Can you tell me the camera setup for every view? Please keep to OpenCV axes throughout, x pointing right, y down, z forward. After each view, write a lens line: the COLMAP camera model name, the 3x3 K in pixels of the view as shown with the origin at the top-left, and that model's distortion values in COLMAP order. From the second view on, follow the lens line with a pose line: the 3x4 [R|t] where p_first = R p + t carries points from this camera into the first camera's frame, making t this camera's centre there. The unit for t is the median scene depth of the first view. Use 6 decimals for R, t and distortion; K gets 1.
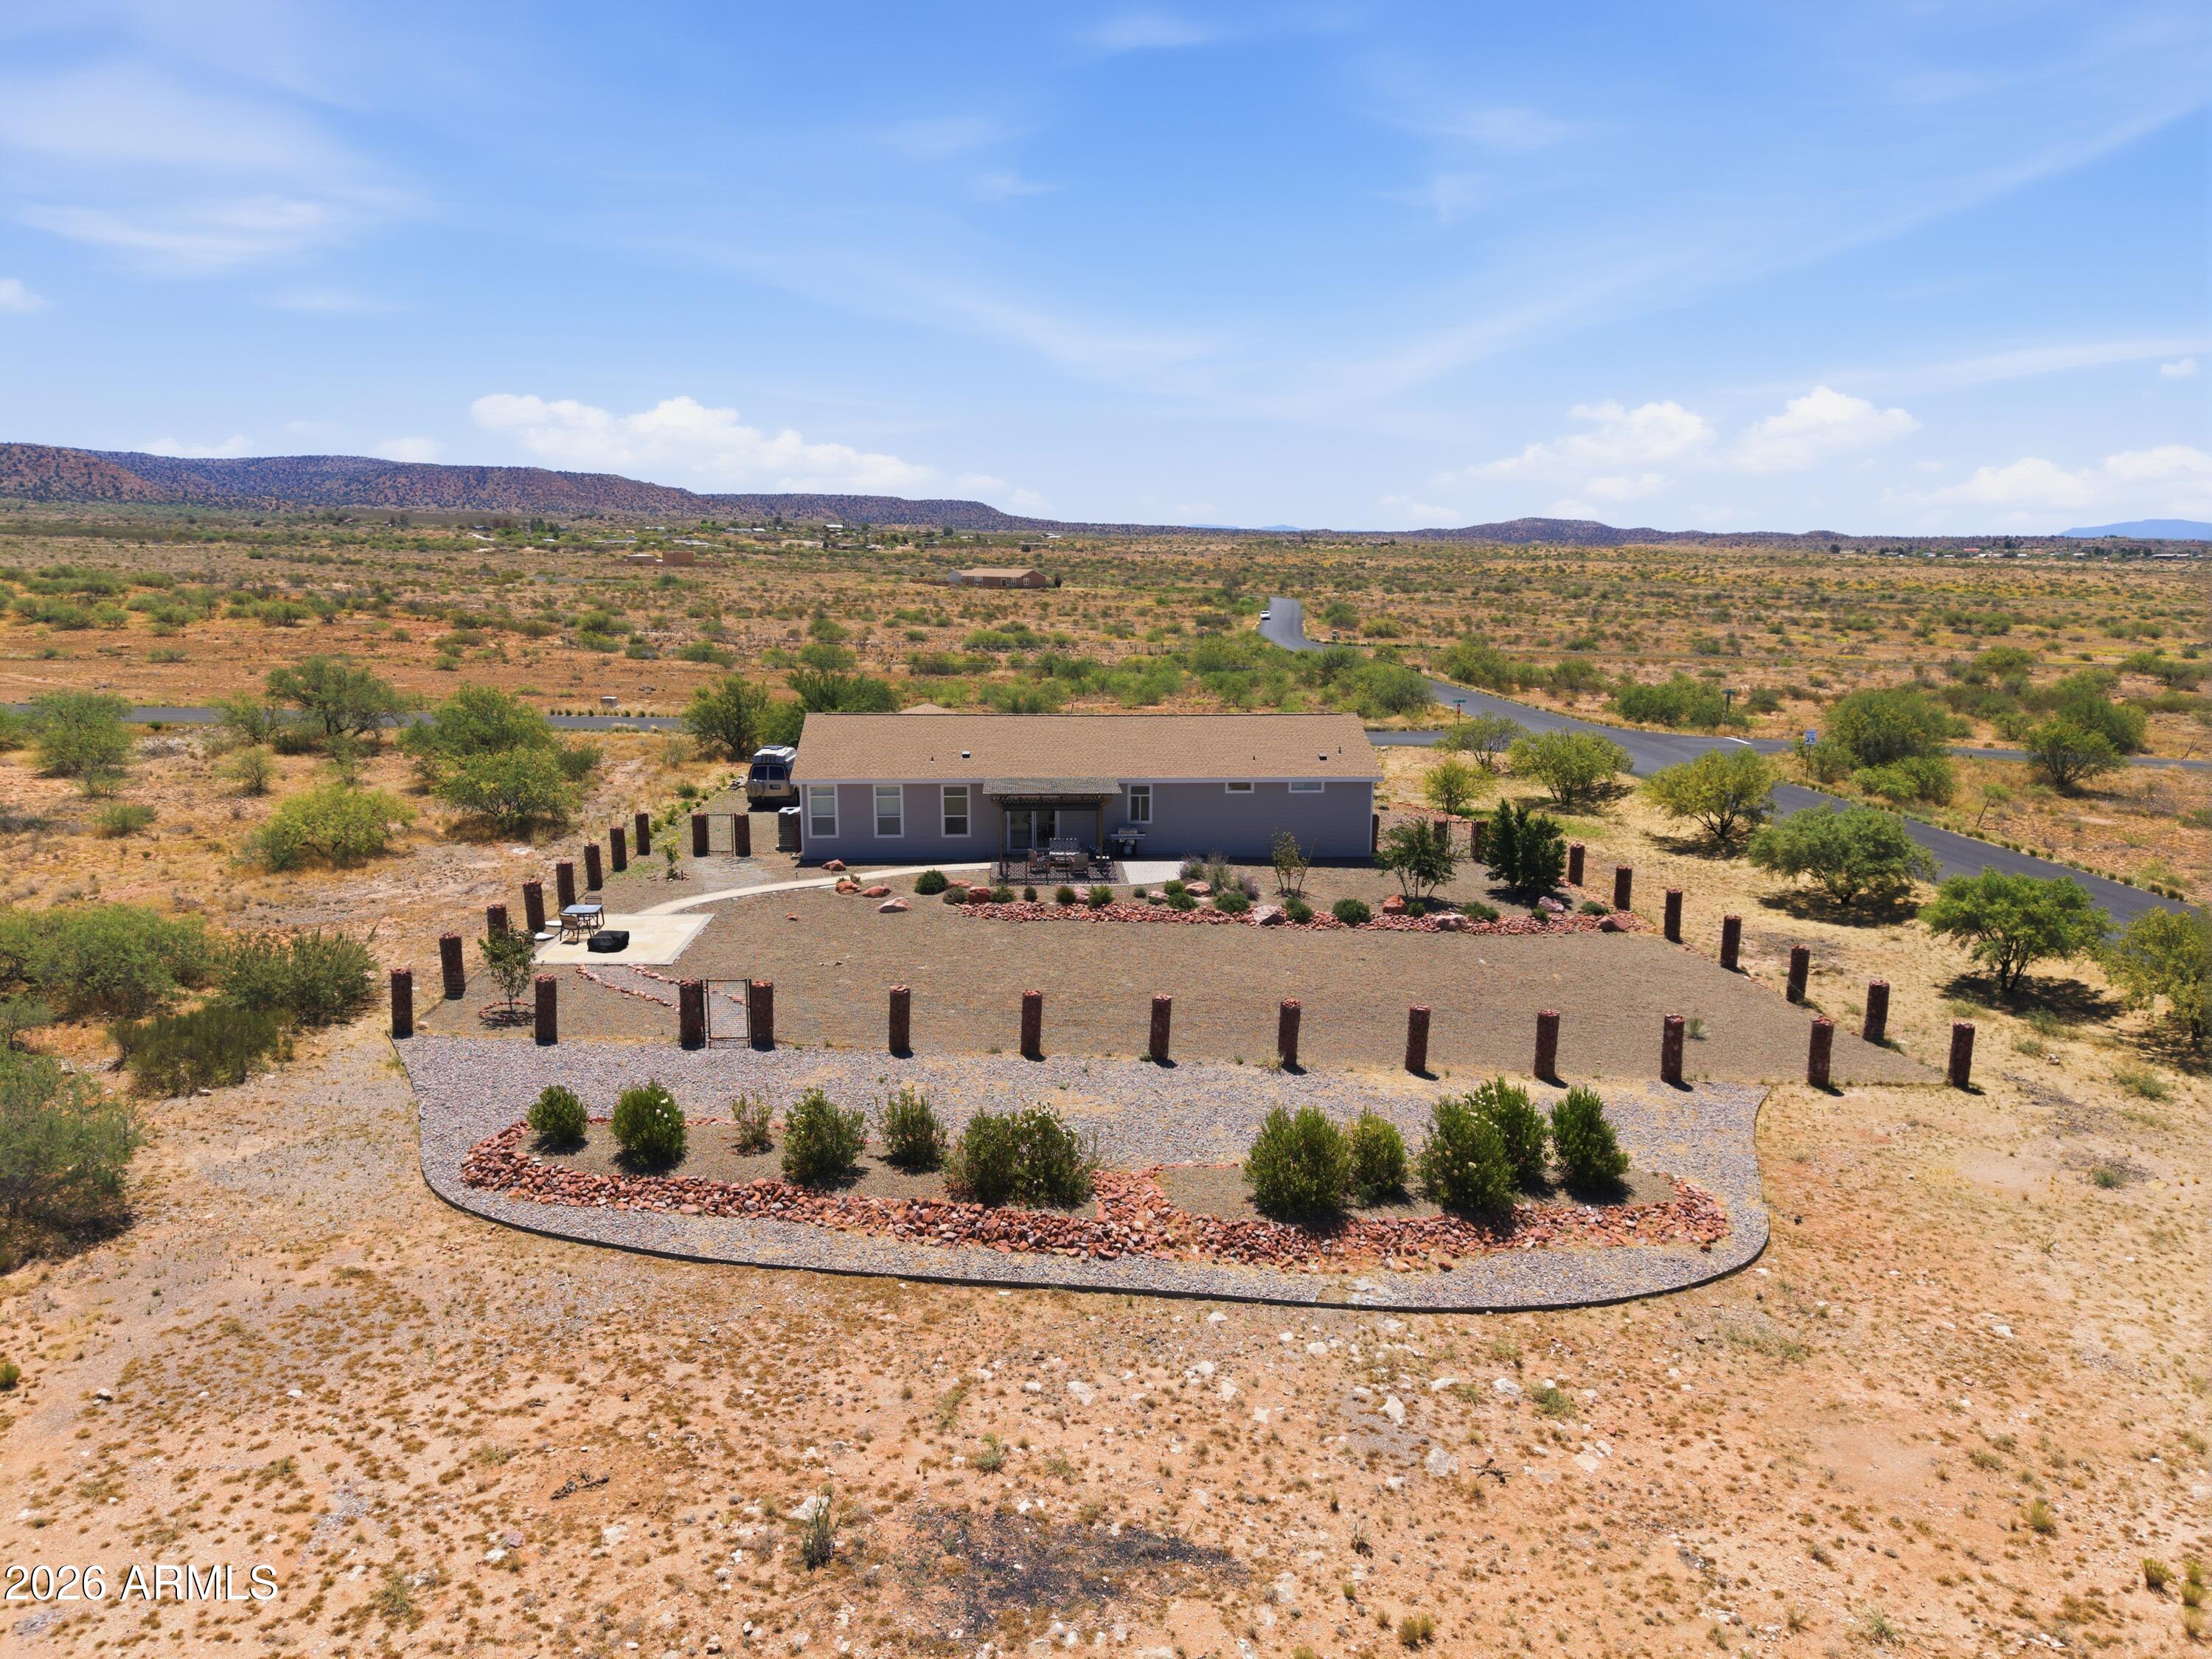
lens RADIAL K [[1471.1, 0, 1108.1], [0, 1471.1, 843.8], [0, 0, 1]] dist [0.037680, -0.032153]
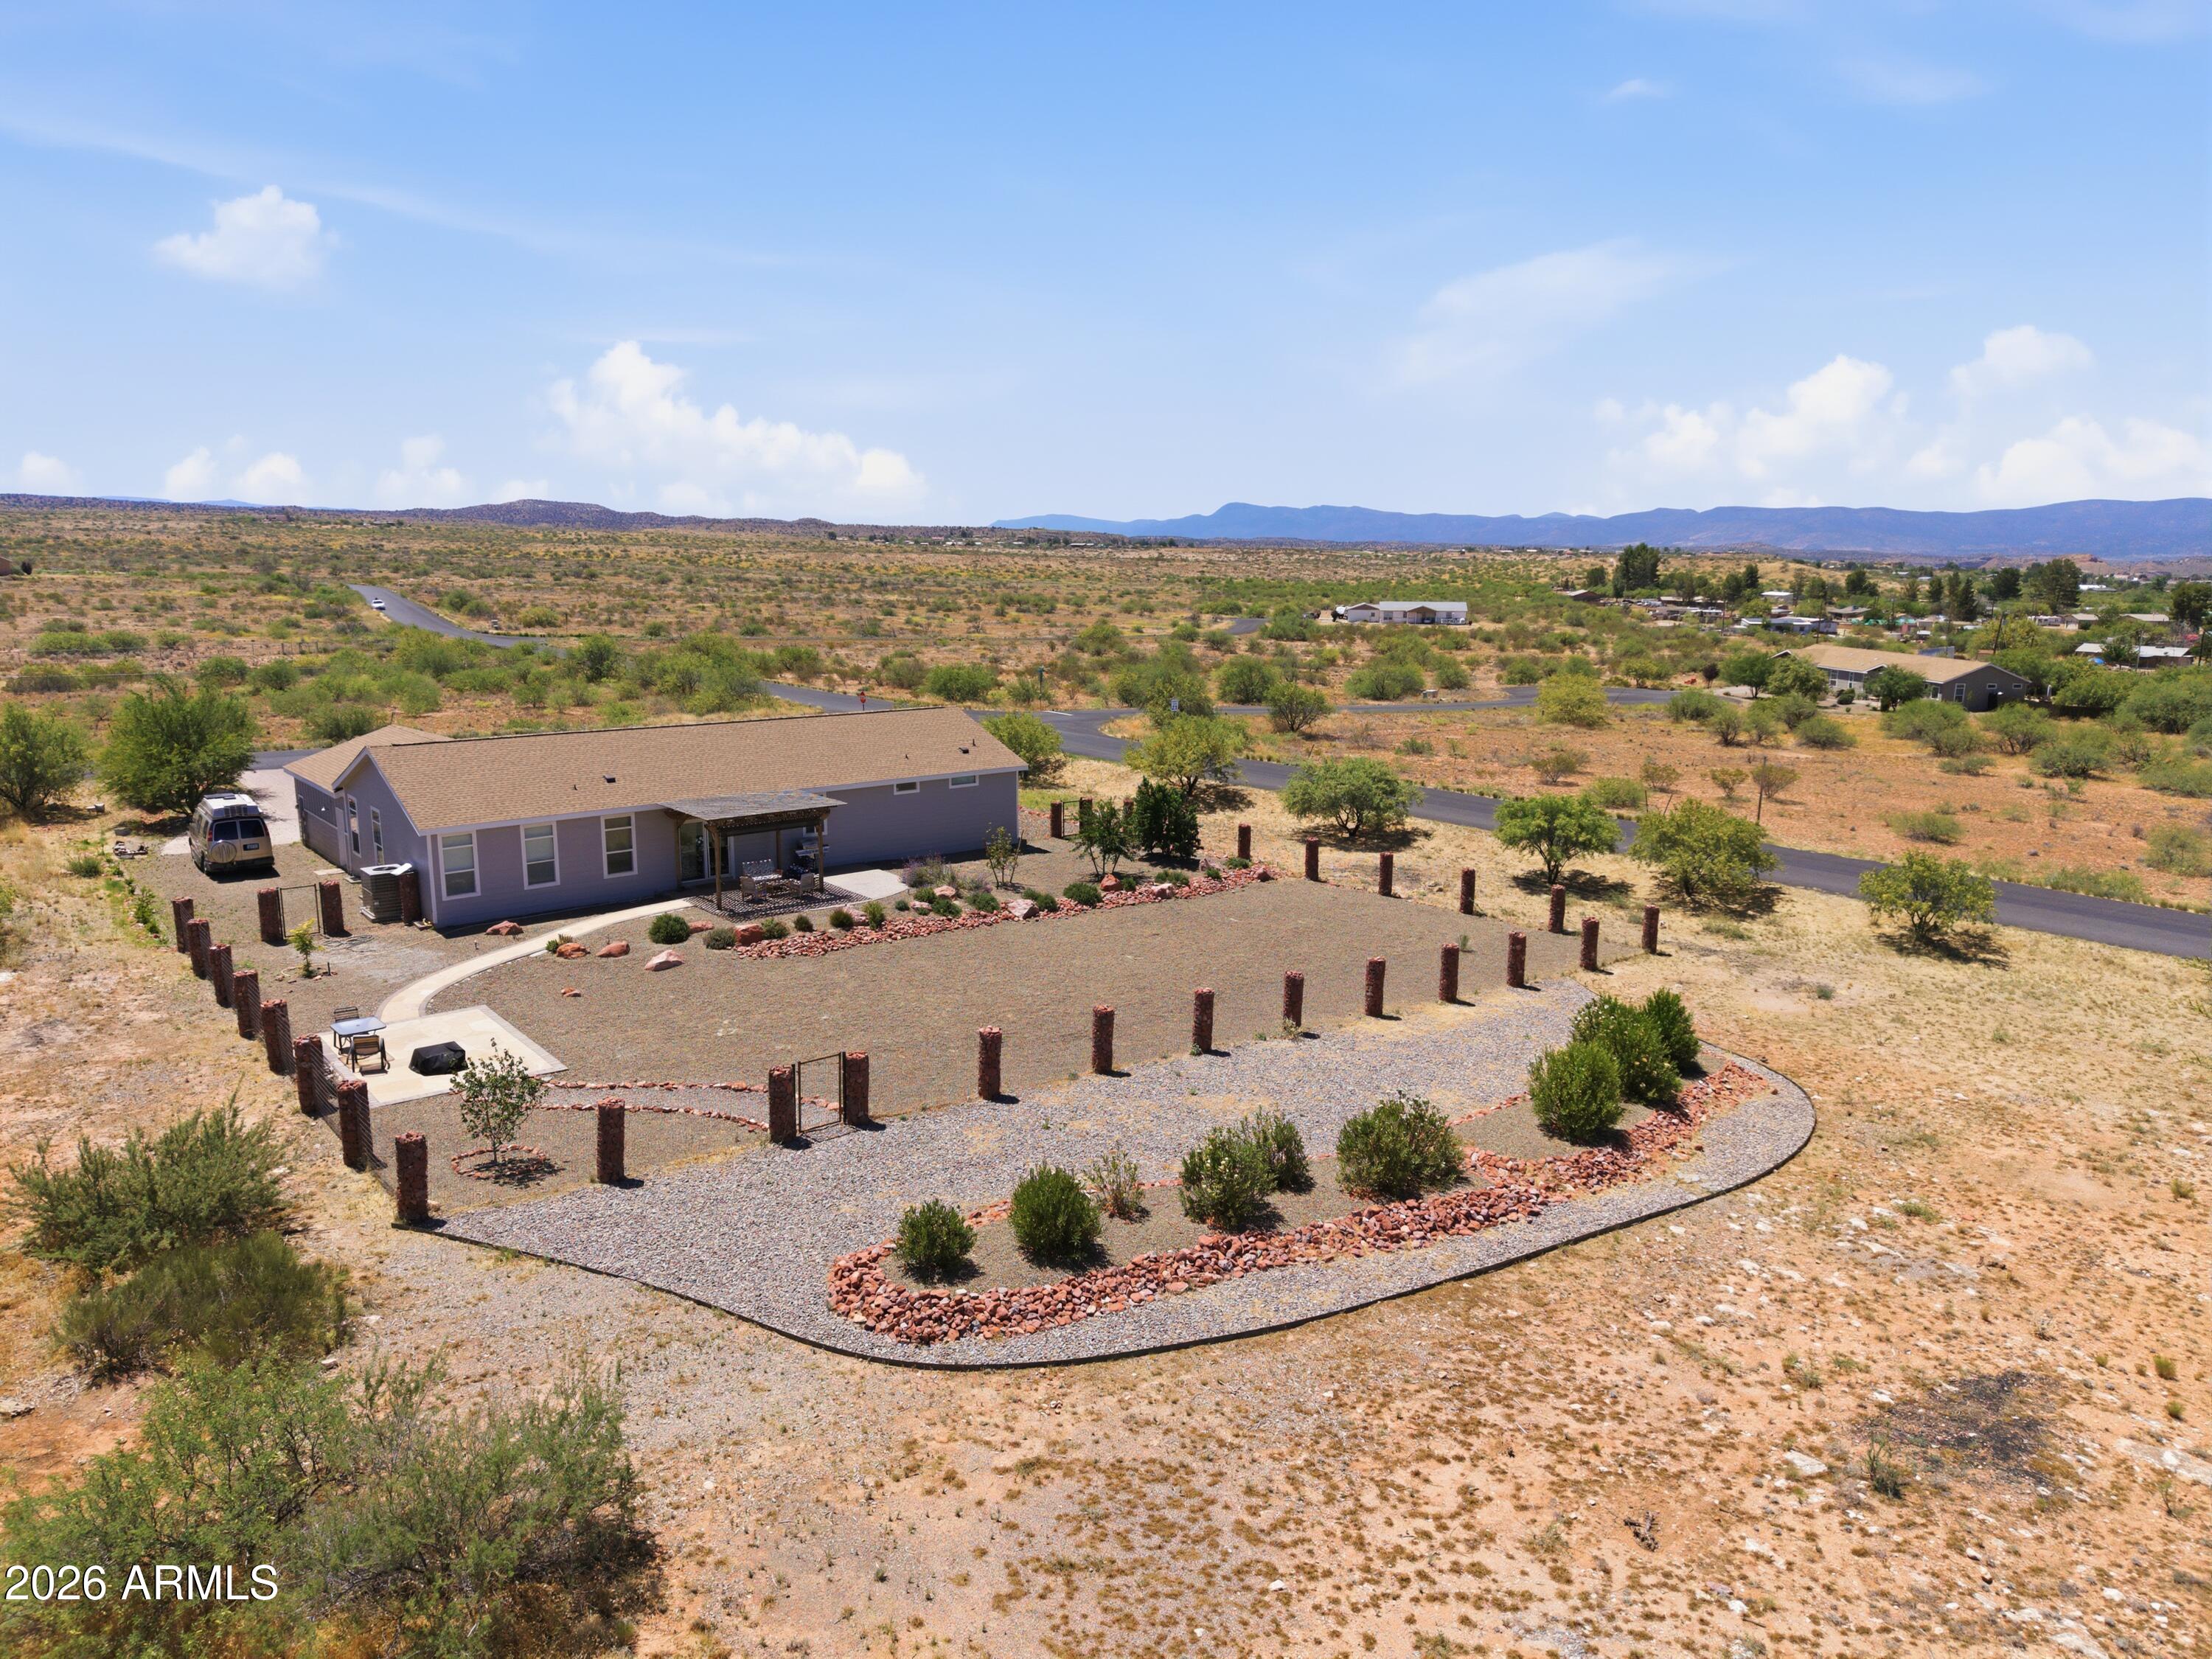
lens RADIAL K [[1471.1, 0, 1117.5], [0, 1471.1, 822.3], [0, 0, 1]] dist [0.037680, -0.032153]
pose [[0.799880, -0.107195, 0.590510, -0.684409], [0.109192, 0.993491, 0.032441, -0.057937], [-0.590144, 0.038531, 0.806378, 0.237789]]
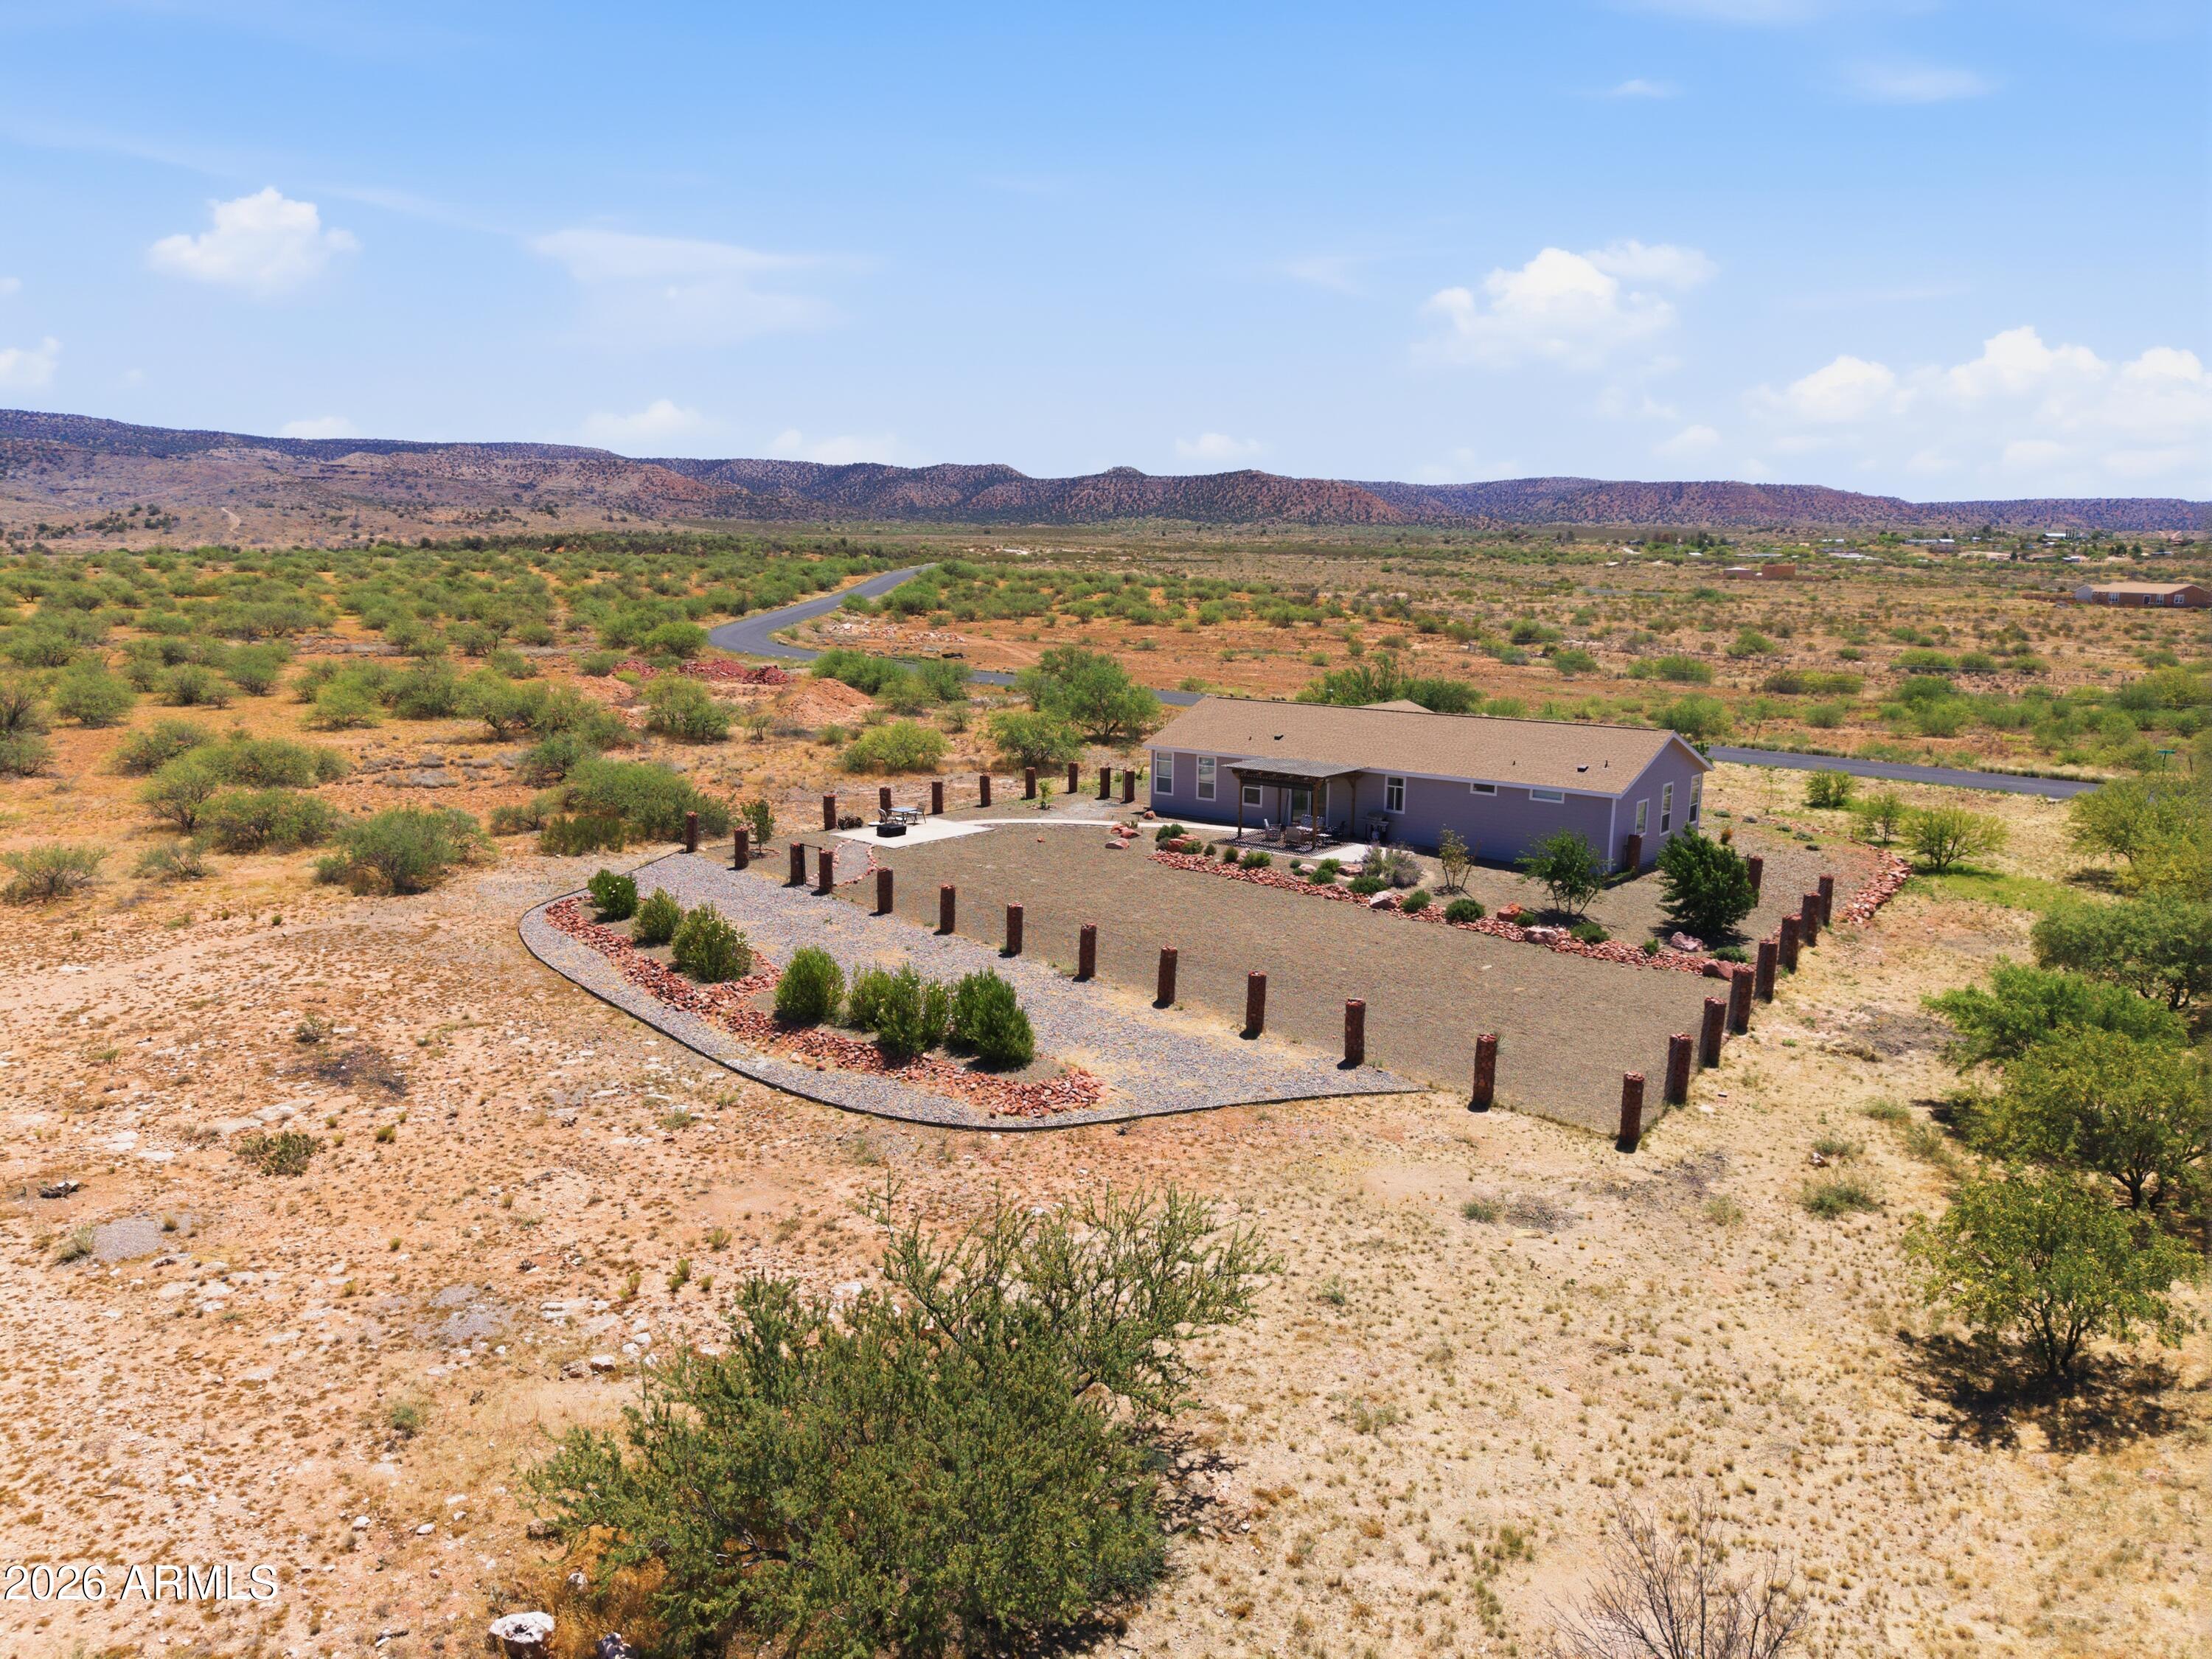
lens RADIAL K [[1471.1, 0, 1109.6], [0, 1471.1, 832.6], [0, 0, 1]] dist [0.037680, -0.032153]
pose [[0.726773, 0.125857, -0.675249, 1.090837], [-0.136785, 0.989899, 0.037281, -0.019669], [0.673120, 0.065270, 0.736647, 0.116079]]
